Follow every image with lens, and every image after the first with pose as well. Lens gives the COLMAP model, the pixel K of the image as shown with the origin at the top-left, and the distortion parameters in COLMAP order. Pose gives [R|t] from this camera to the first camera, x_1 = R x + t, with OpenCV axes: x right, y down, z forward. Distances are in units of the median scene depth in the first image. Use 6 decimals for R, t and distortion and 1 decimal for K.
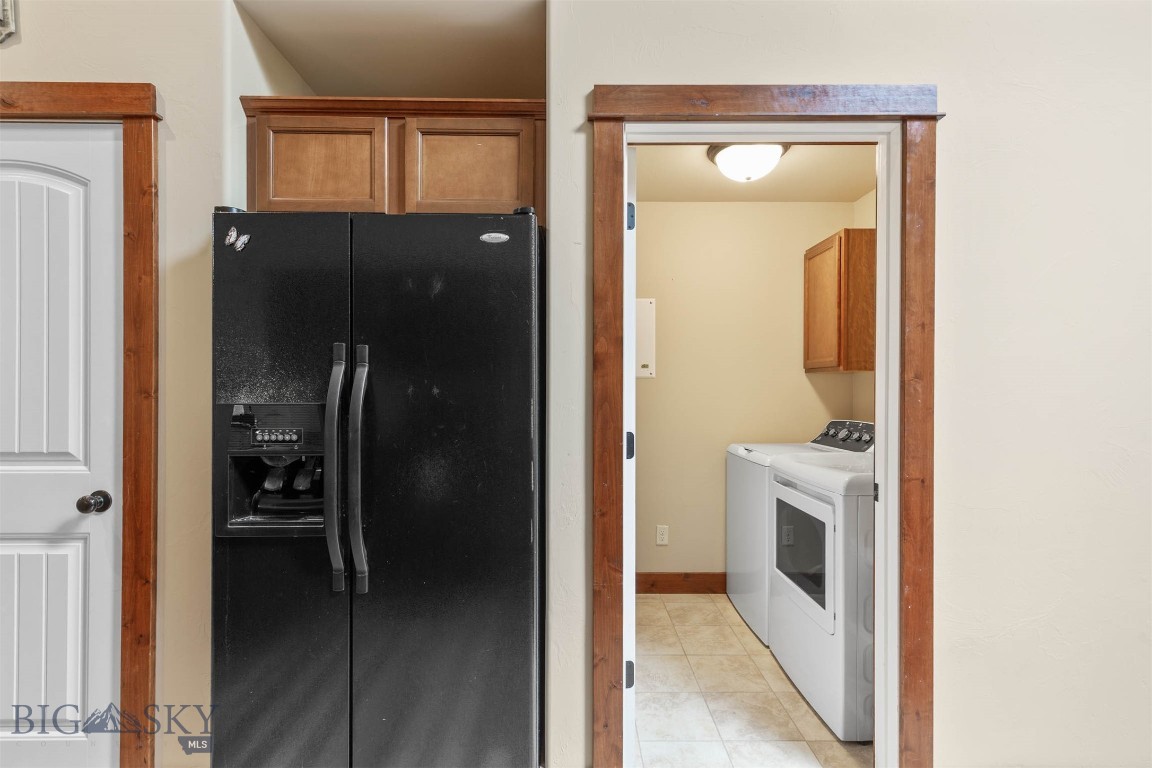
lens RADIAL K [[520.1, 0, 573.6], [0, 520.1, 389.6], [0, 0, 1]] dist [0.007555, -0.001340]
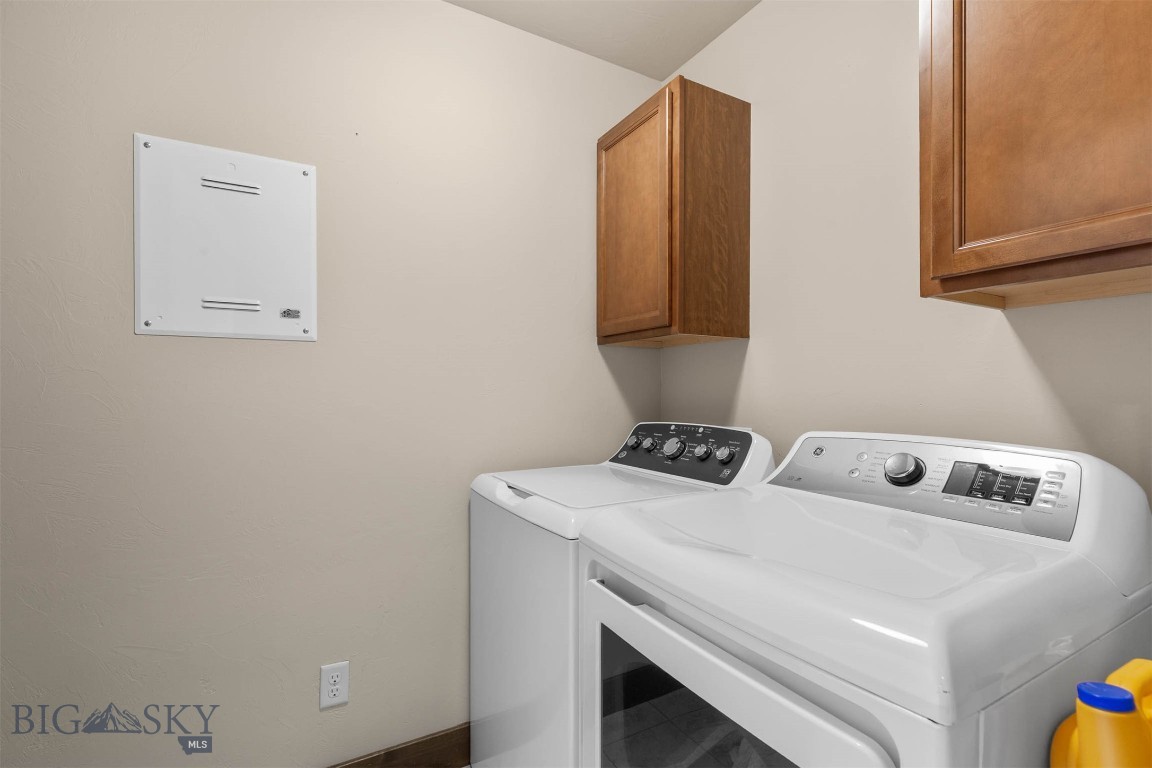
lens RADIAL K [[520.1, 0, 573.5], [0, 520.1, 391.1], [0, 0, 1]] dist [0.007555, -0.001340]
pose [[0.873298, -0.001185, 0.487184, 0.146261], [0.002563, 0.999994, -0.002161, 0.024832], [-0.487179, 0.003136, 0.873297, 0.553390]]
